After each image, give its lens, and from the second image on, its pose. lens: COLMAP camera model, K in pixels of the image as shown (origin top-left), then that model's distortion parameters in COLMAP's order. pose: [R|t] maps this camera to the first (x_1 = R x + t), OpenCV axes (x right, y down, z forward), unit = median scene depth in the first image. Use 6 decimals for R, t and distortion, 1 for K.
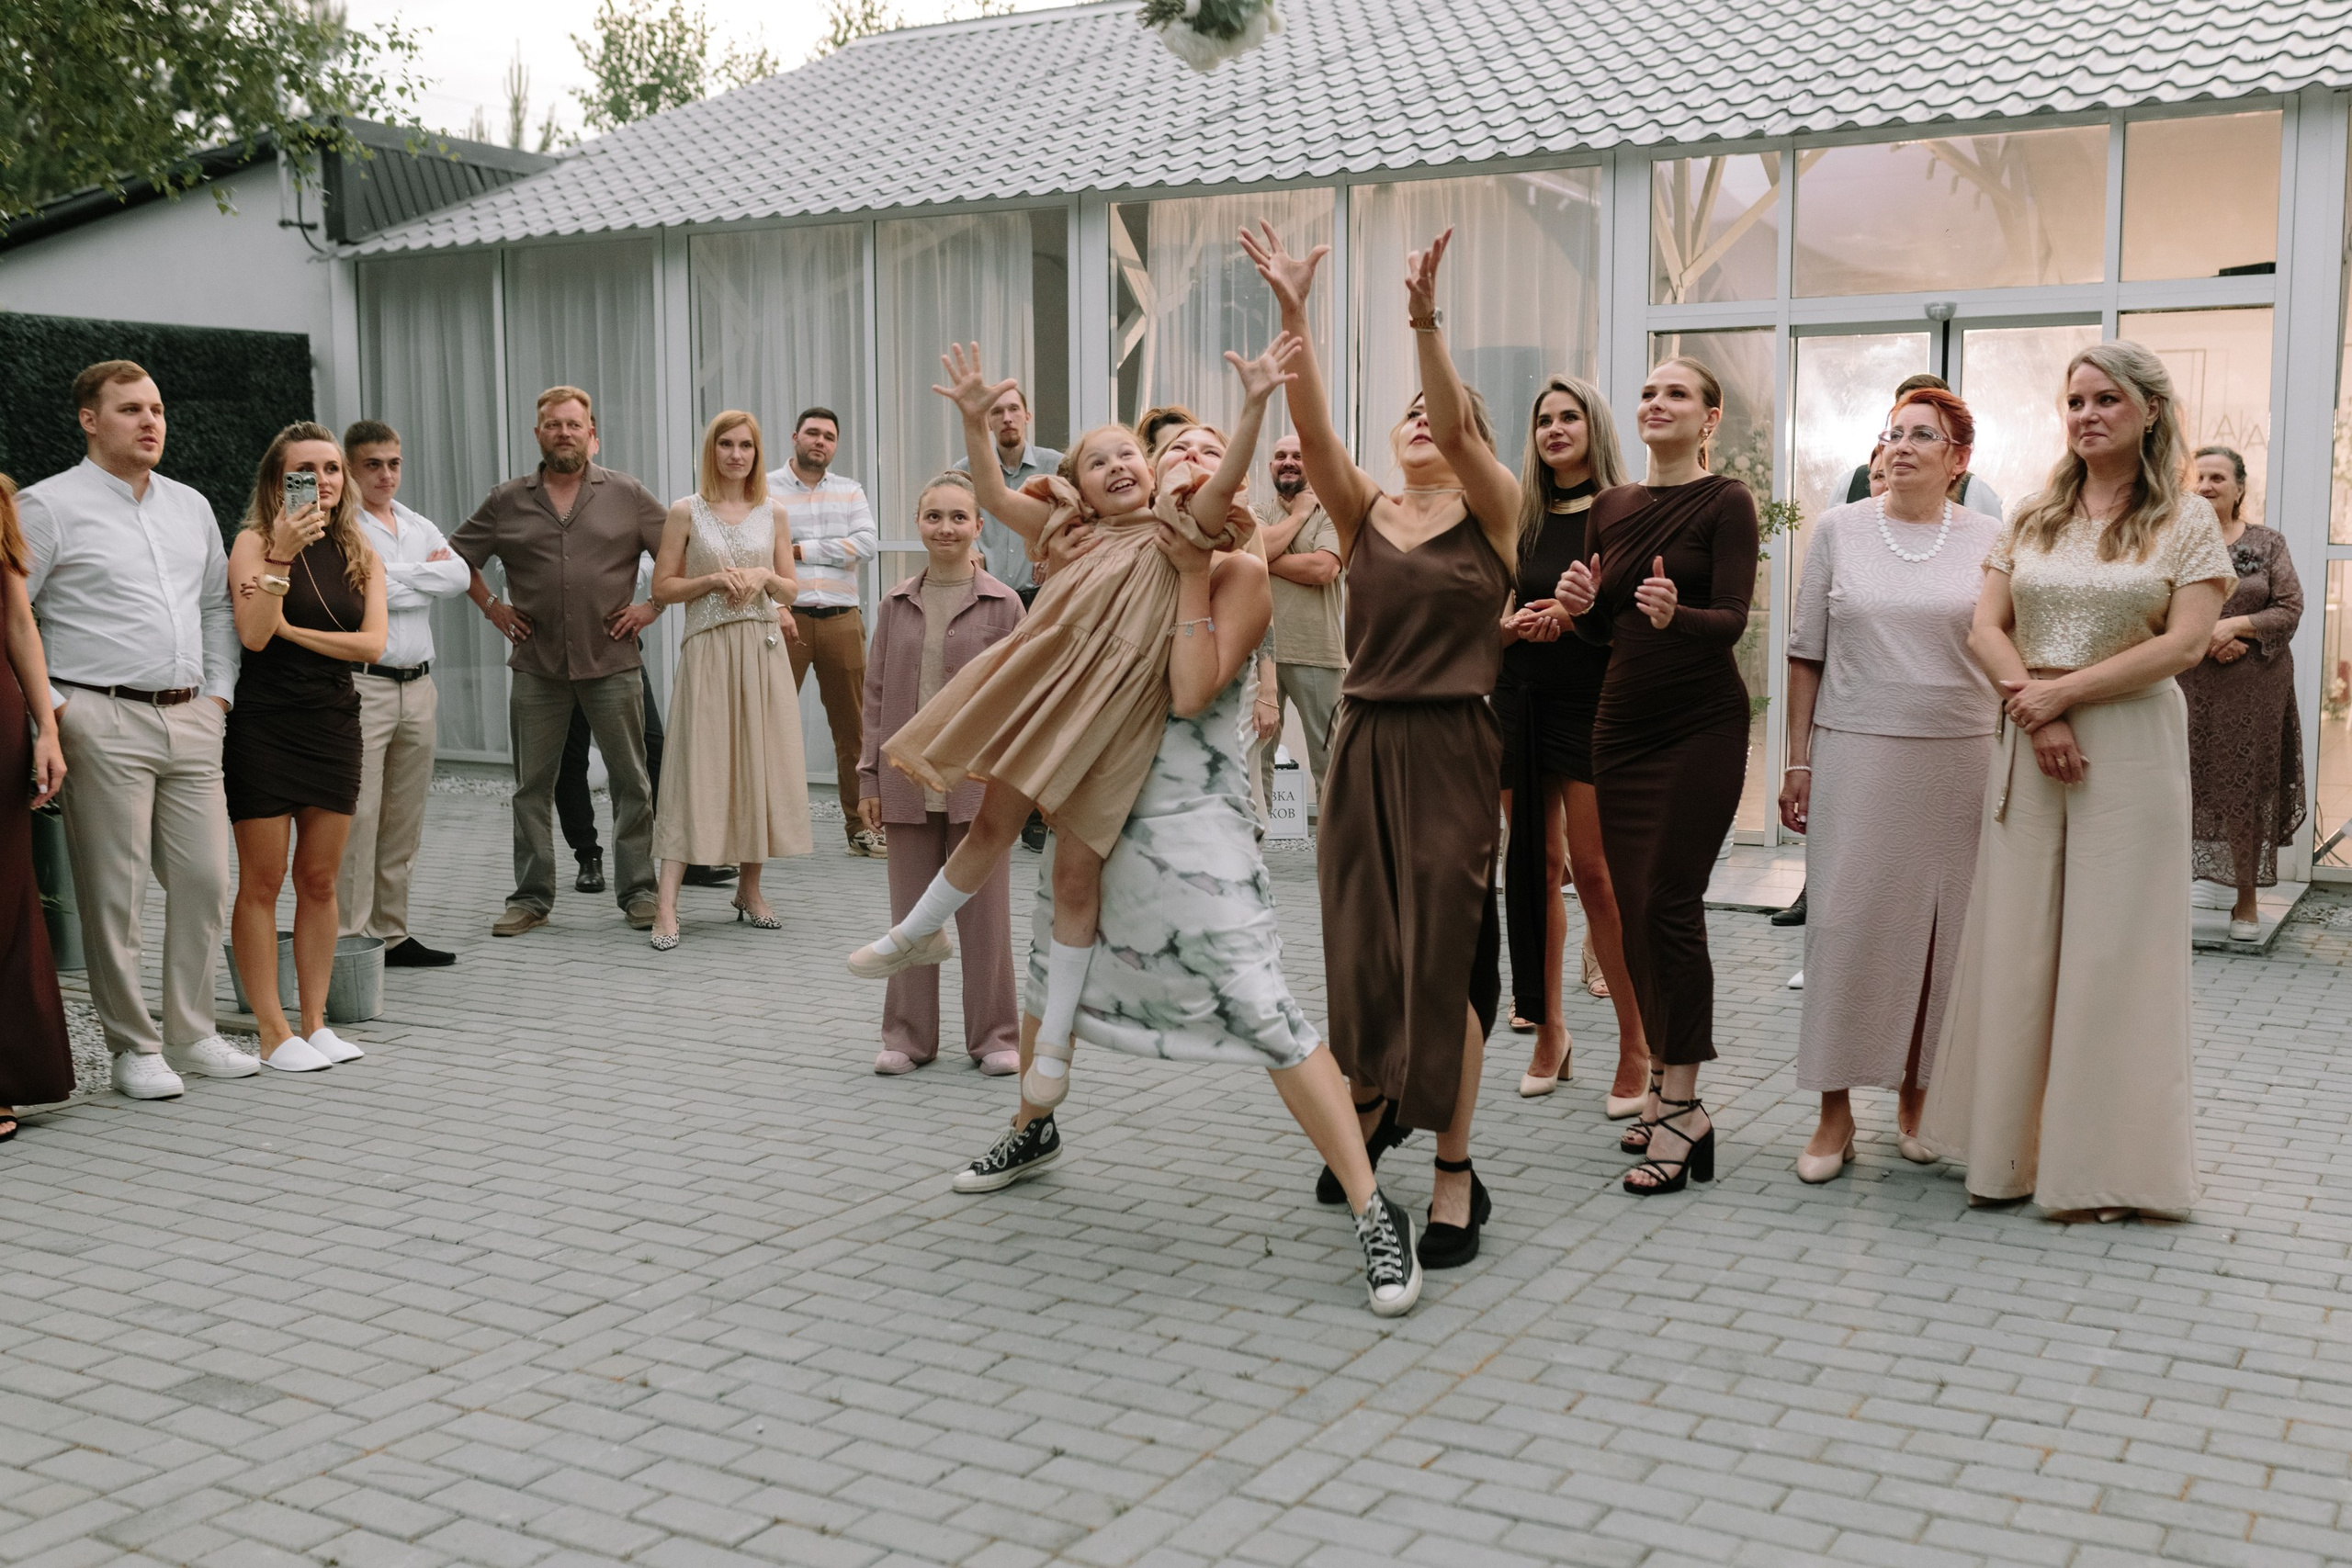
lens RADIAL K [[2366.6, 0, 1258.2], [0, 2366.6, 796.0], [0, 0, 1]] dist [-0.003909, 0.000159]
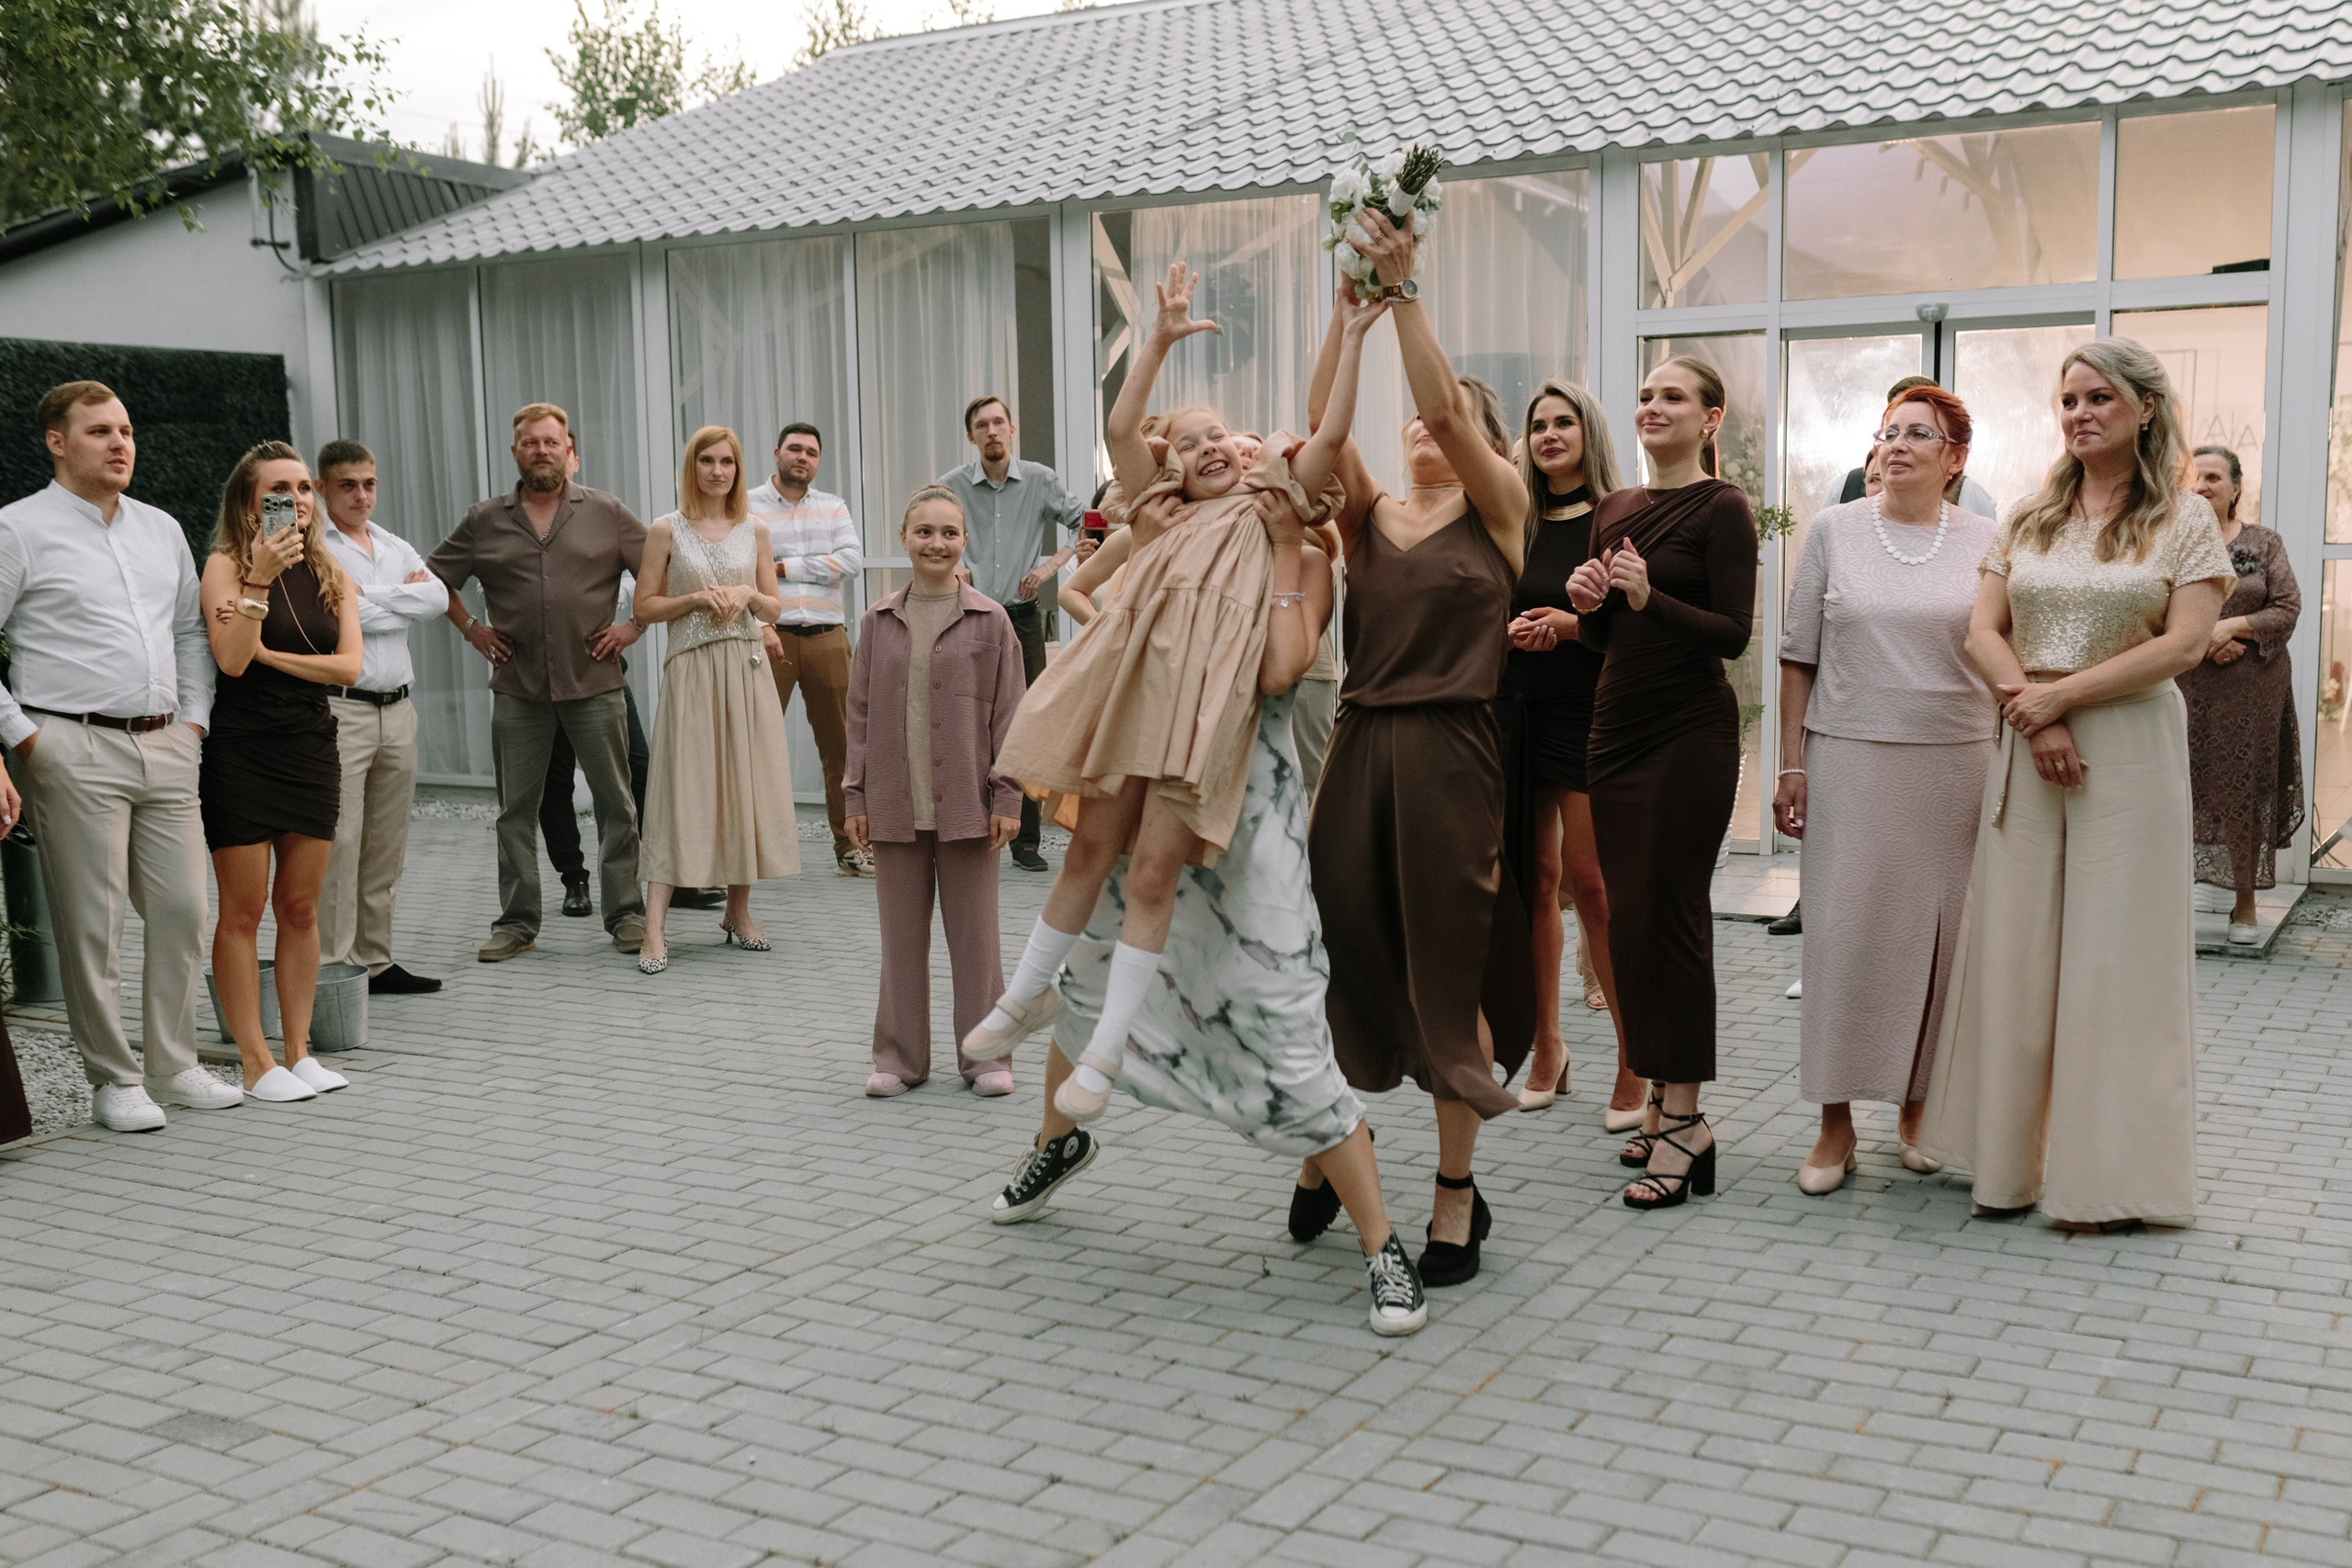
lens RADIAL K [[2368.9, 0, 1264.9], [0, 2368.9, 848.3], [0, 0, 1]] dist [-0.002376, -0.004211]
pose [[0.999903, -0.012502, 0.006218, -0.000038], [0.012398, 0.999788, 0.016422, -0.000322], [-0.006422, -0.016344, 0.999846, 0.007662]]
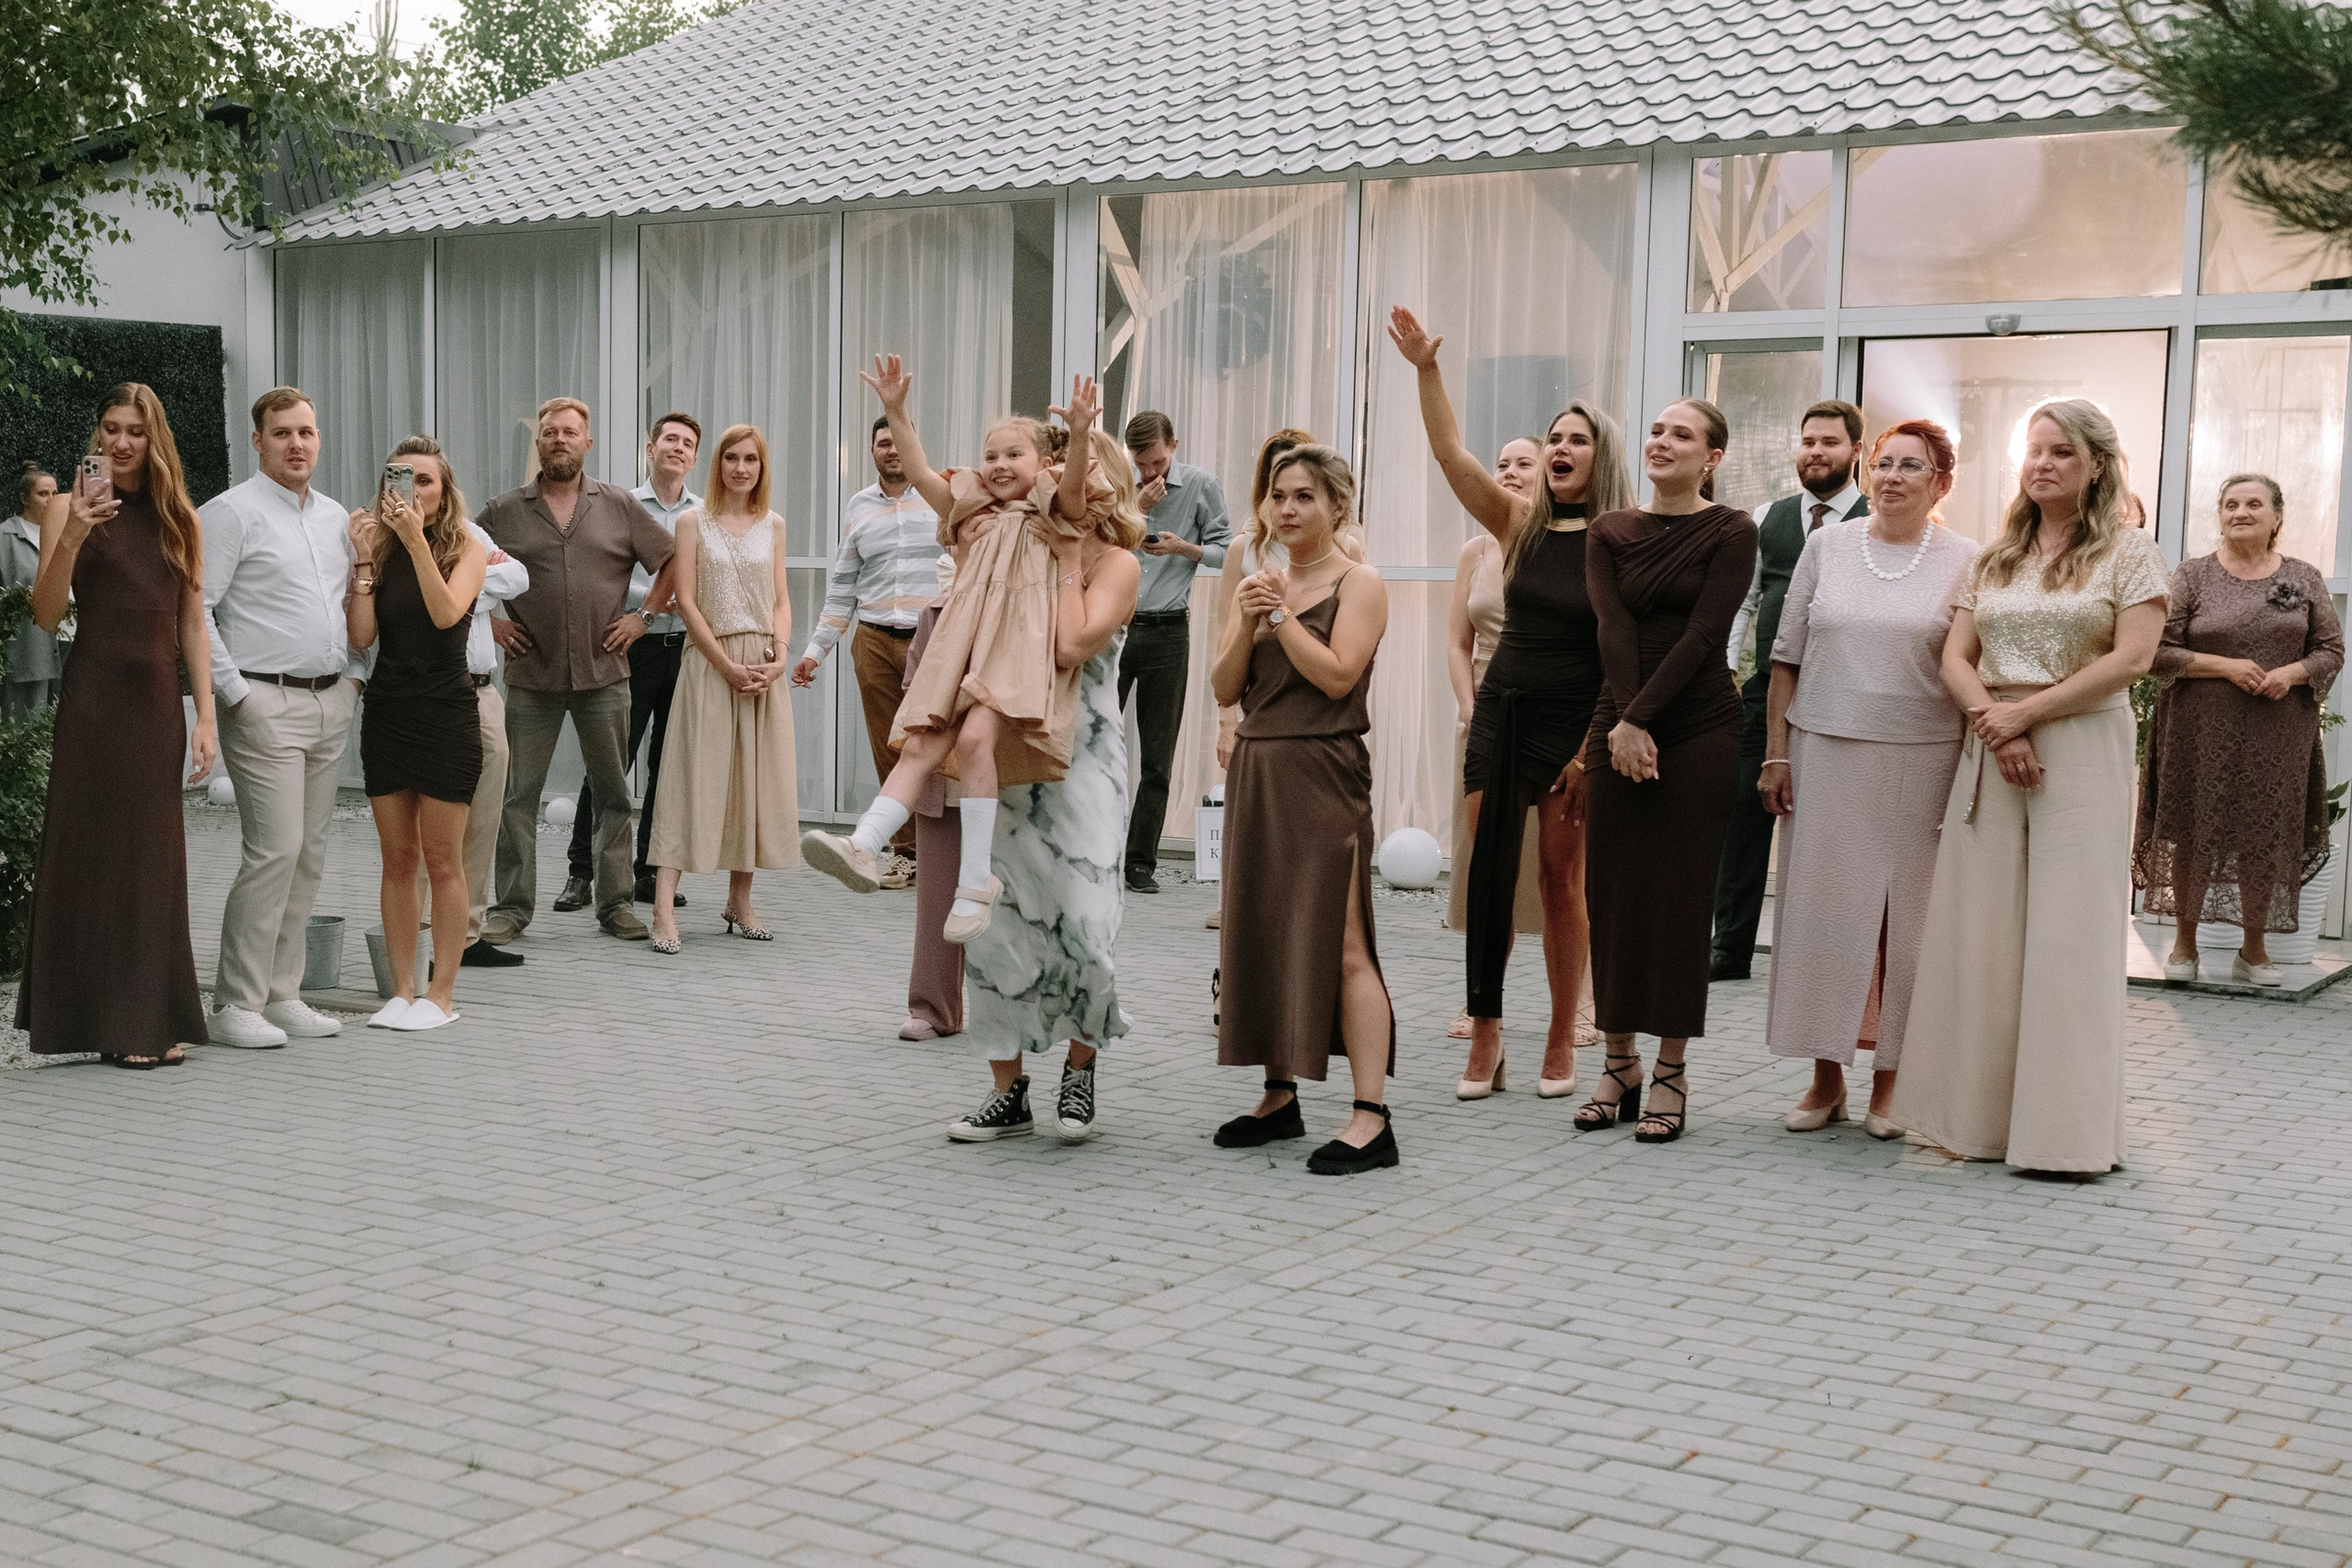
lens RADIAL K [[3124.5, 0, 837.6], [0, 3124.5, 947.4], [0, 0, 1]] dist [-0.004674, 0.002584]
pose [[0.992600, 0.027191, -0.118350, -0.017075], [-0.025511, 0.999551, 0.015685, 0.038454], [0.118723, -0.012550, 0.992848, -0.324892]]
